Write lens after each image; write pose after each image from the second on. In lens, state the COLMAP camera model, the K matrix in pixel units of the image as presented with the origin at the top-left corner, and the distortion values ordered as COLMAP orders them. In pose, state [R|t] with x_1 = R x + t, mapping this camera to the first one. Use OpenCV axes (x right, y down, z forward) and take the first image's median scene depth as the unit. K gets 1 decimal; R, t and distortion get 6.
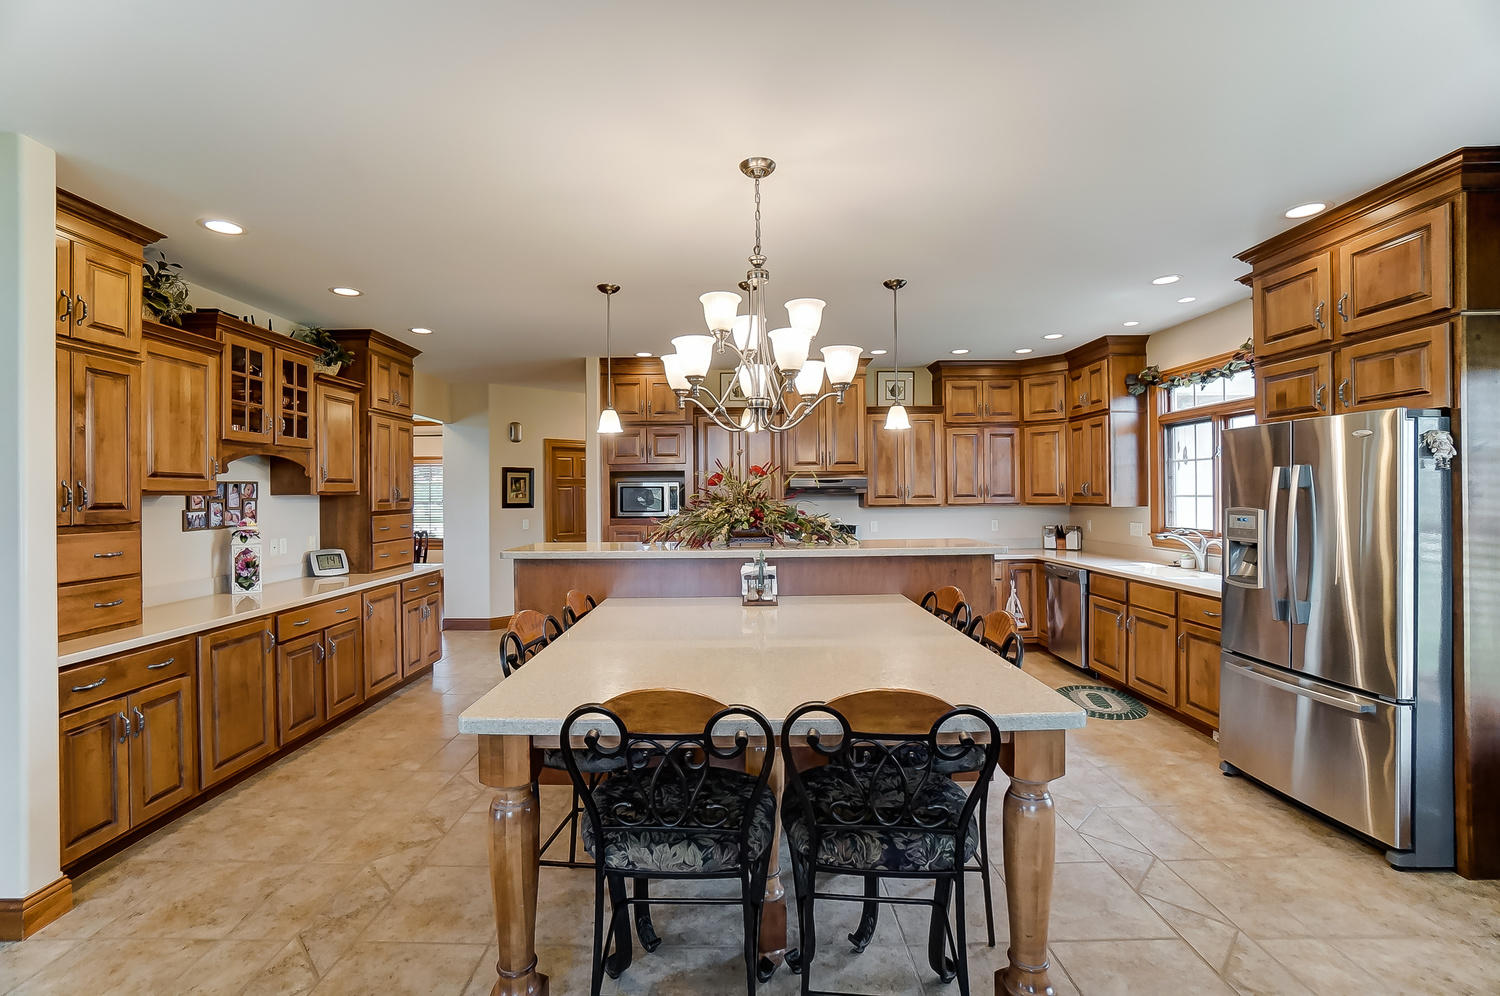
lens RADIAL K [[653.7, 0, 736.9], [0, 653.7, 494.4], [0, 0, 1]] dist [-0.060336, 0.018356]
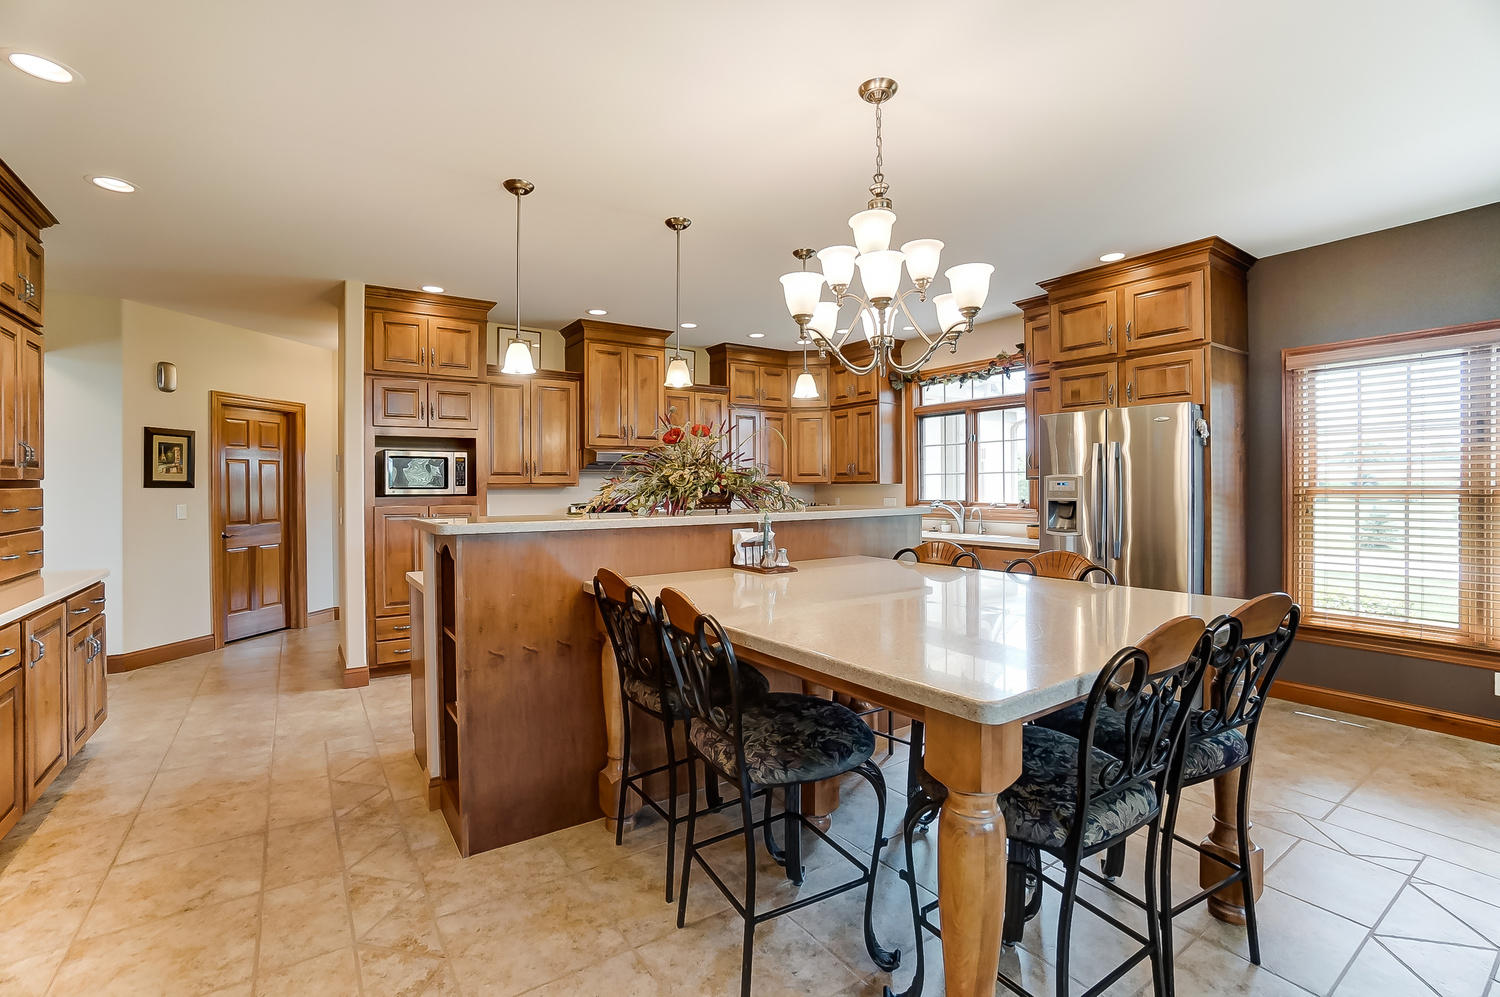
lens RADIAL K [[653.7, 0, 736.9], [0, 653.7, 494.9], [0, 0, 1]] dist [-0.060336, 0.018356]
pose [[0.829568, -0.002899, 0.558398, -0.374586], [-0.001762, 0.999968, 0.007809, 0.039375], [-0.558403, -0.007462, 0.829536, 0.199289]]
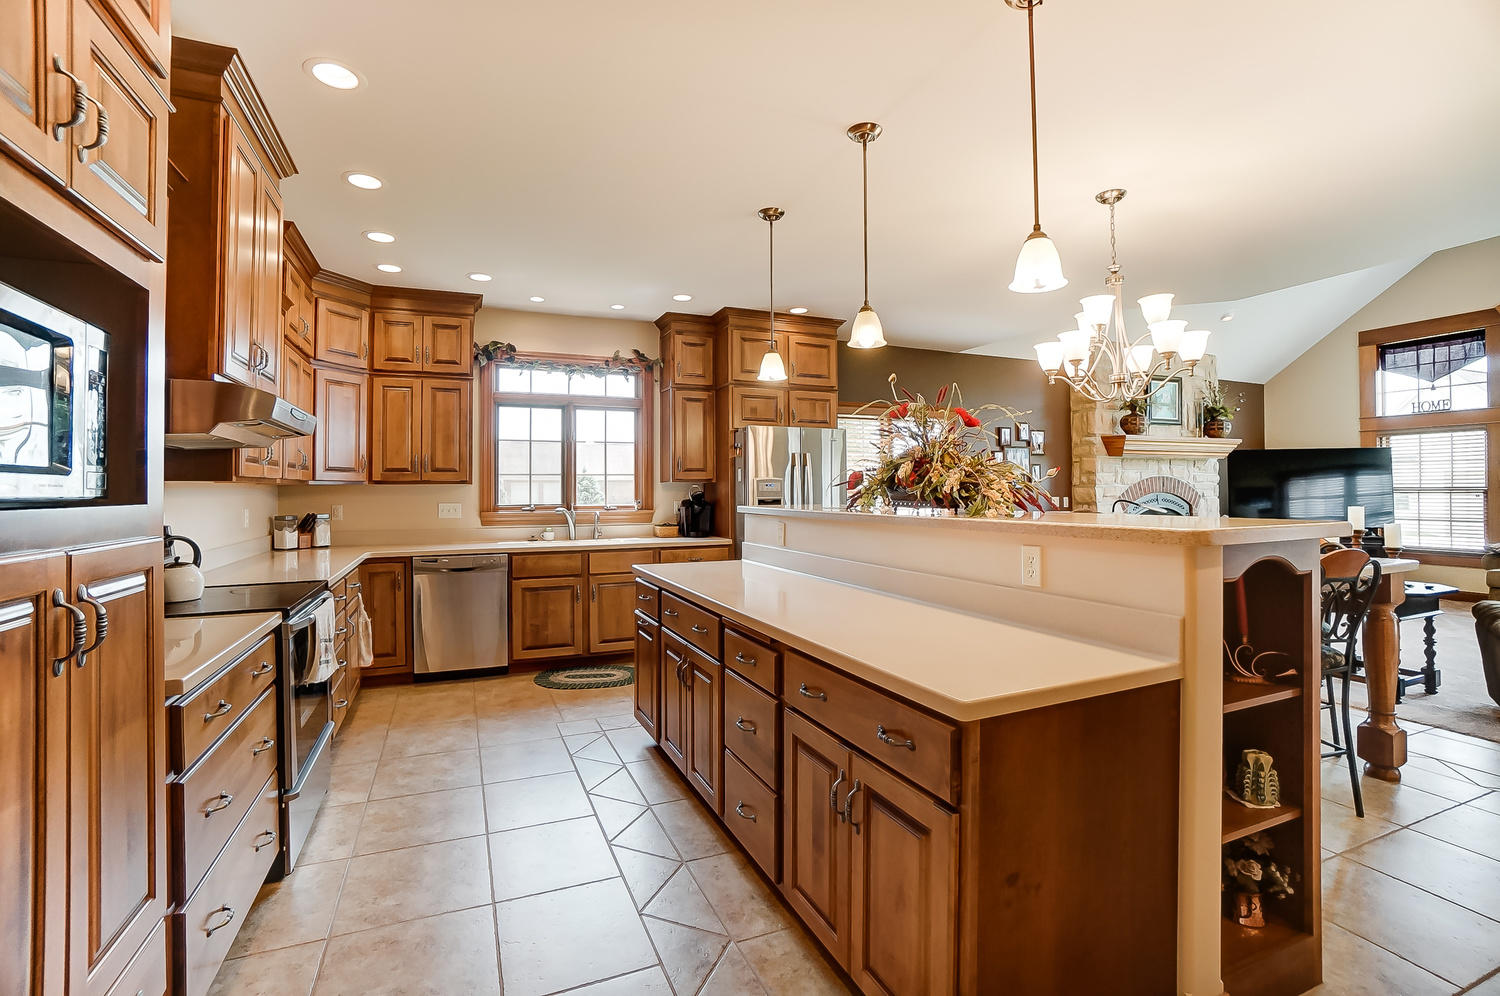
lens RADIAL K [[656.8, 0, 724.8], [0, 656.8, 468.3], [0, 0, 1]] dist [-0.047331, 0.018078]
pose [[-0.375036, 0.042954, 0.926015, -0.486642], [0.009131, 0.999049, -0.042643, 0.049378], [-0.926965, -0.007537, -0.375071, 1.271430]]
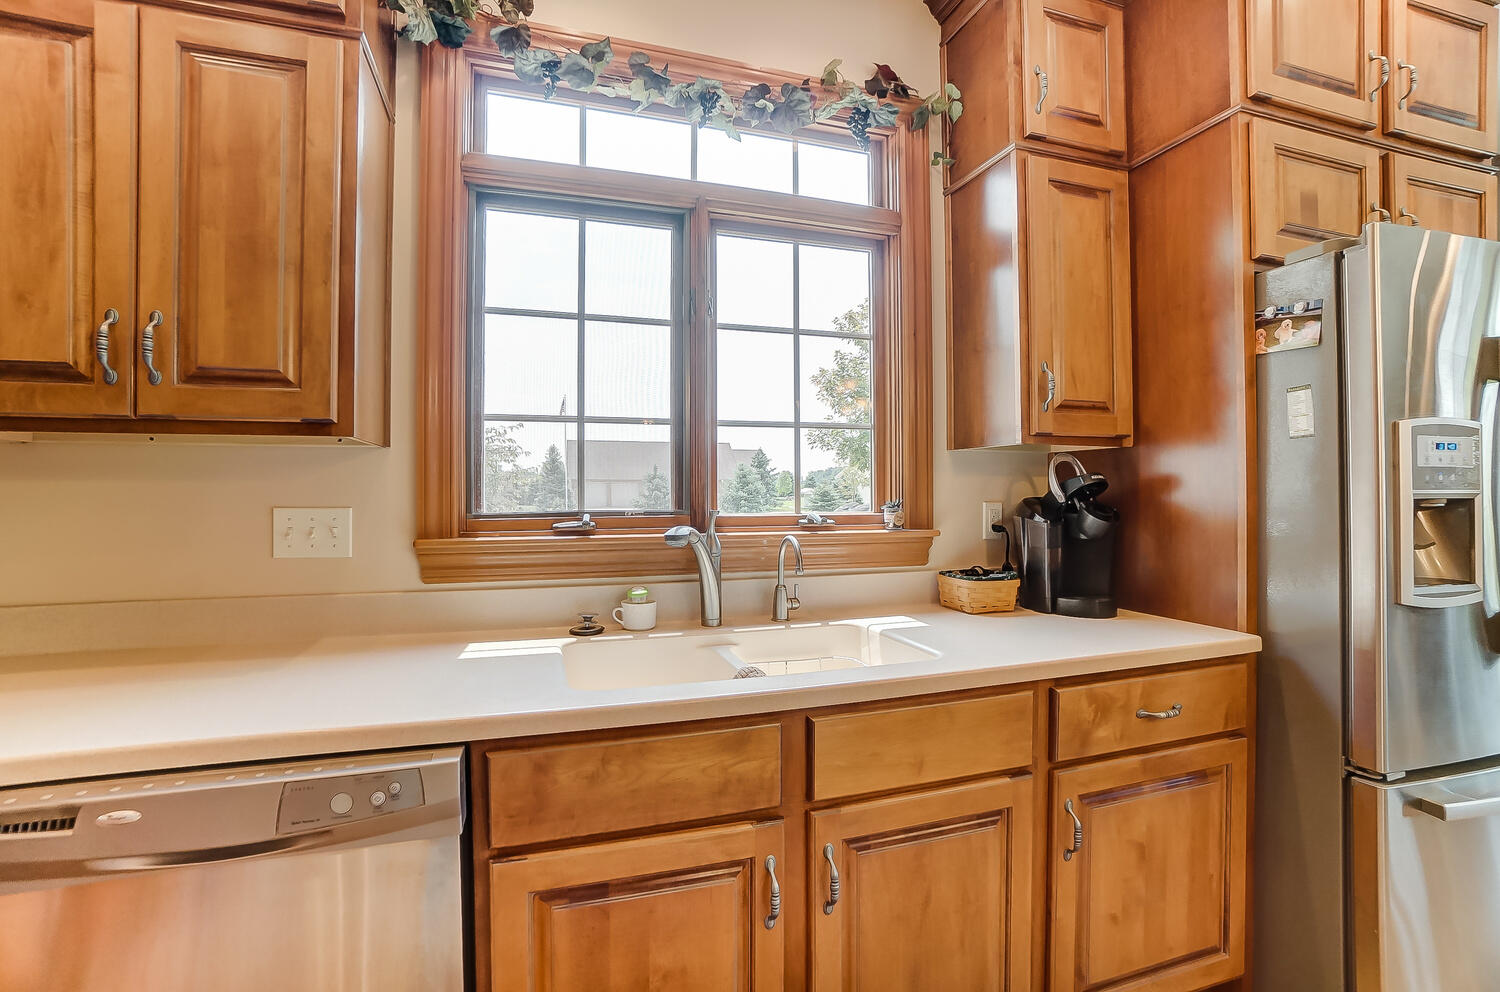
lens RADIAL K [[653.7, 0, 736.9], [0, 653.7, 492.4], [0, 0, 1]] dist [-0.060336, 0.018356]
pose [[-0.293875, 0.005144, 0.955830, 0.404372], [0.005421, 0.999978, -0.003715, 0.051701], [-0.955828, 0.004090, -0.293897, 1.172273]]
